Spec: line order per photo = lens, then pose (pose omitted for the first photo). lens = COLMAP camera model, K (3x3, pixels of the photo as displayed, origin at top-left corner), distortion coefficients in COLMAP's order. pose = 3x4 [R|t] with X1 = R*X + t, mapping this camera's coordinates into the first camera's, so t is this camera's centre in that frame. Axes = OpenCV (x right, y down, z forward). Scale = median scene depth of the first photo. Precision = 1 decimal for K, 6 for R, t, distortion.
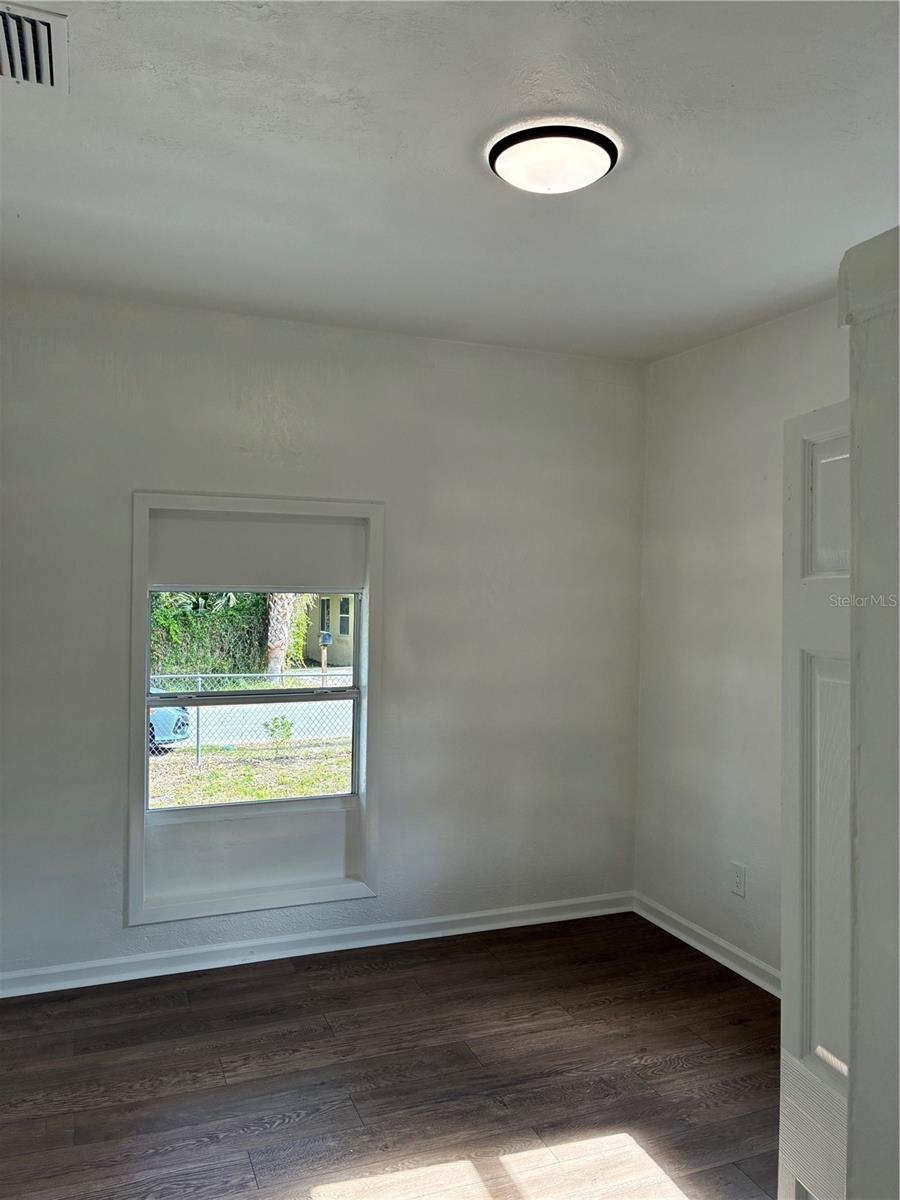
lens RADIAL K [[914.8, 0, 445.8], [0, 914.8, 592.9], [0, 0, 1]] dist [0.055445, -0.002635]
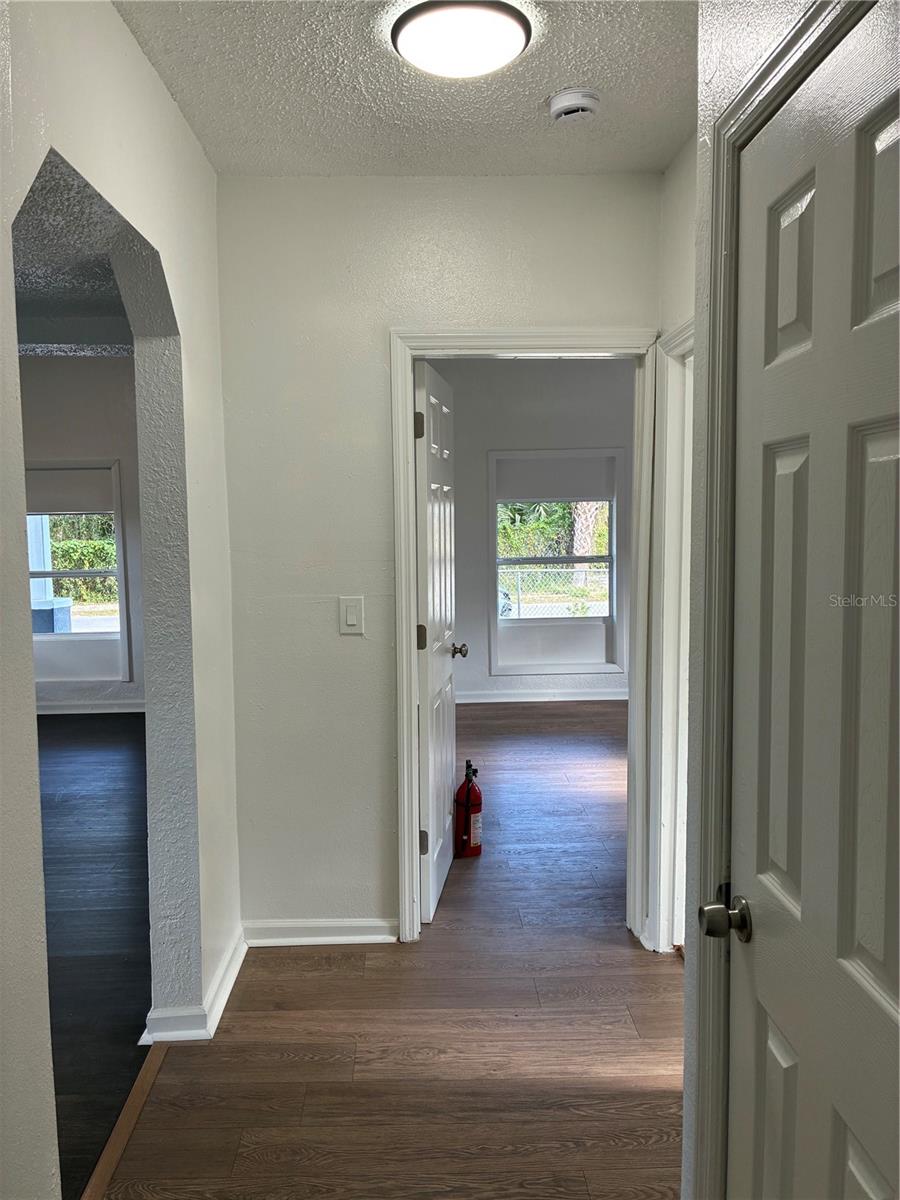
lens RADIAL K [[914.8, 0, 445.8], [0, 914.8, 592.9], [0, 0, 1]] dist [0.055445, -0.002635]
pose [[0.943730, -0.000476, -0.330717, 0.037306], [0.030481, 0.995868, 0.085546, 0.003322], [0.329310, -0.090813, 0.939845, -0.151476]]
